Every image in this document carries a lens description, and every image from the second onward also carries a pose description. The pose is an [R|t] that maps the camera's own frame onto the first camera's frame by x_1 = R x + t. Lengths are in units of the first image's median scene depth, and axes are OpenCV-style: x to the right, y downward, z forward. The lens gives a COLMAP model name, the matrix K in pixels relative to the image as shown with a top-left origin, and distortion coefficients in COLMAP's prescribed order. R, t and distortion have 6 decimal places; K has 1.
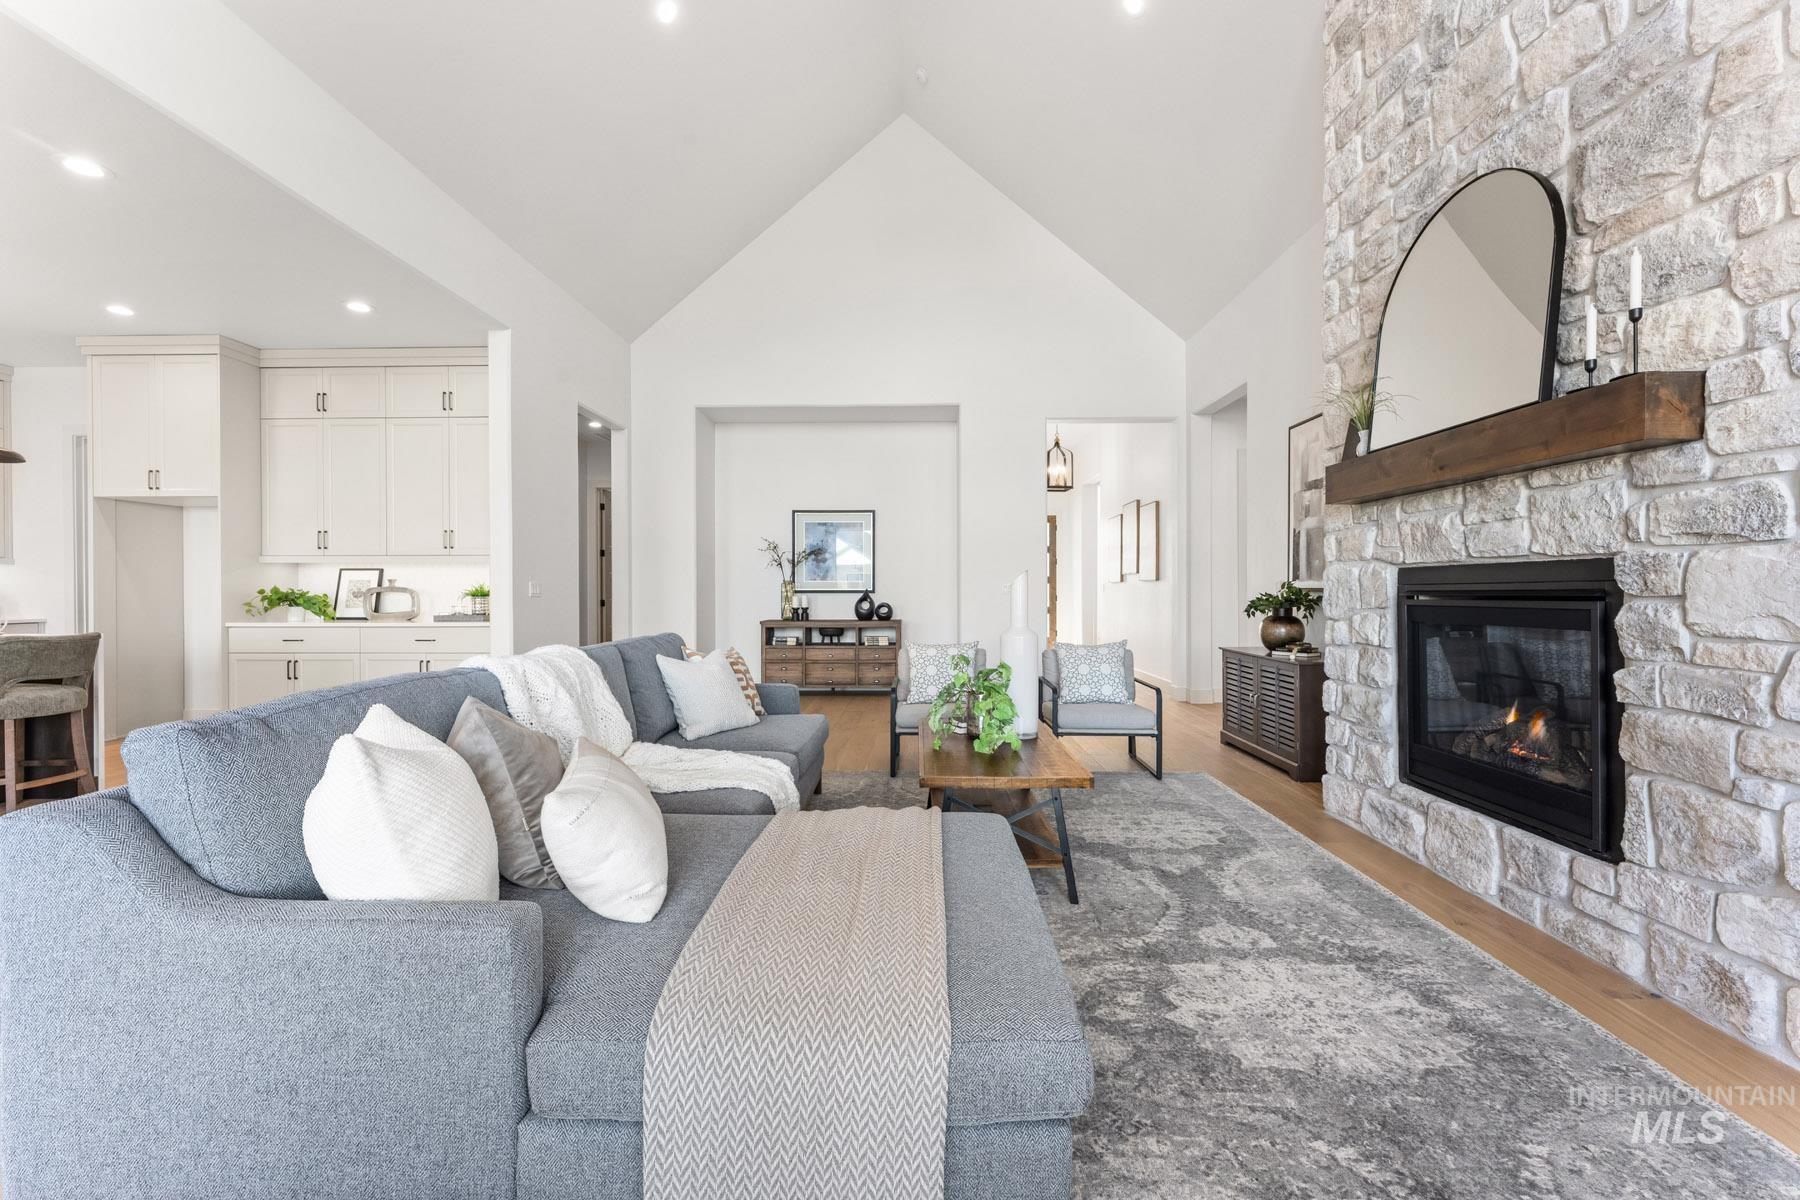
lens RADIAL K [[722.2, 0, 900.8], [0, 722.2, 595.4], [0, 0, 1]] dist [-0.003512, -0.000227]
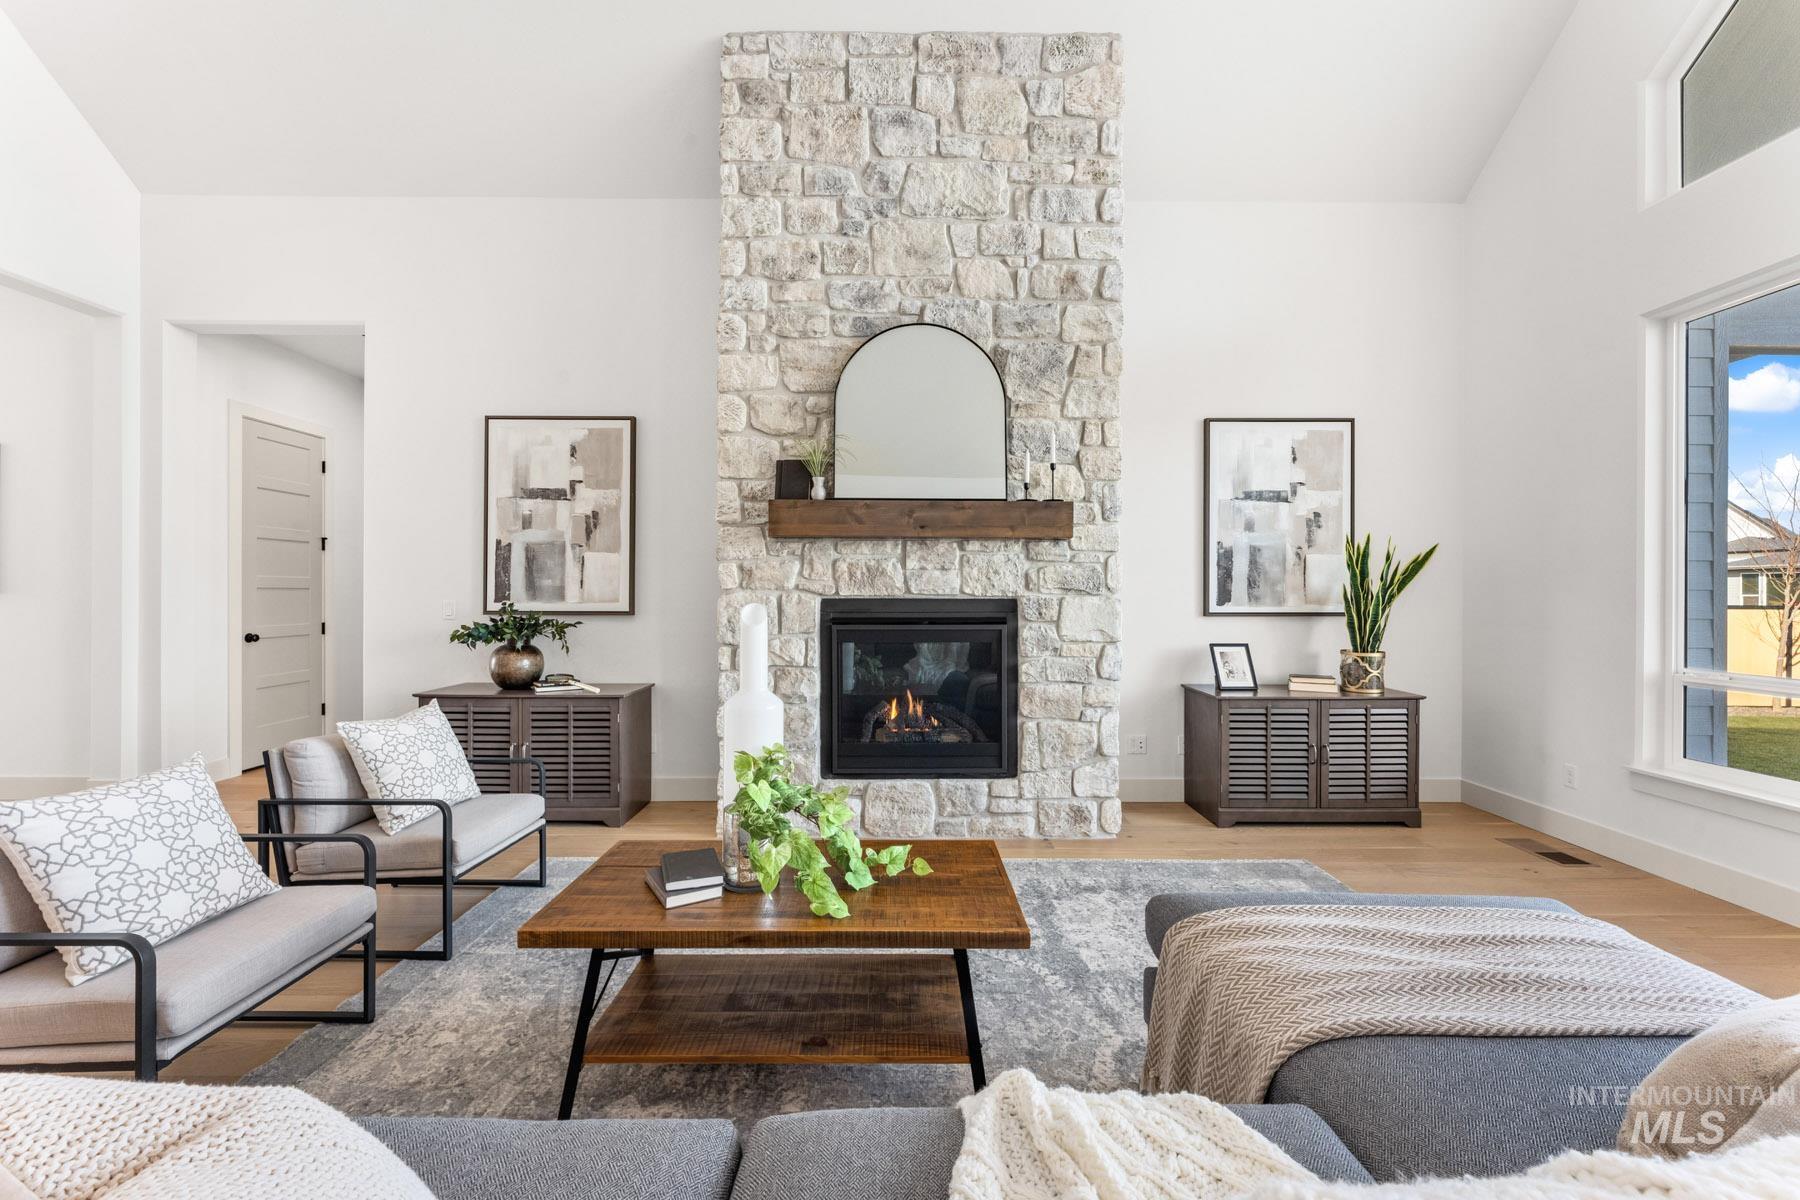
lens RADIAL K [[722.2, 0, 900.9], [0, 722.2, 608.5], [0, 0, 1]] dist [-0.003512, -0.000227]
pose [[-0.024189, -0.013830, 0.999612, -0.572038], [0.004760, 0.999891, 0.013949, -0.042305], [-0.999696, 0.005095, -0.024121, 1.029370]]
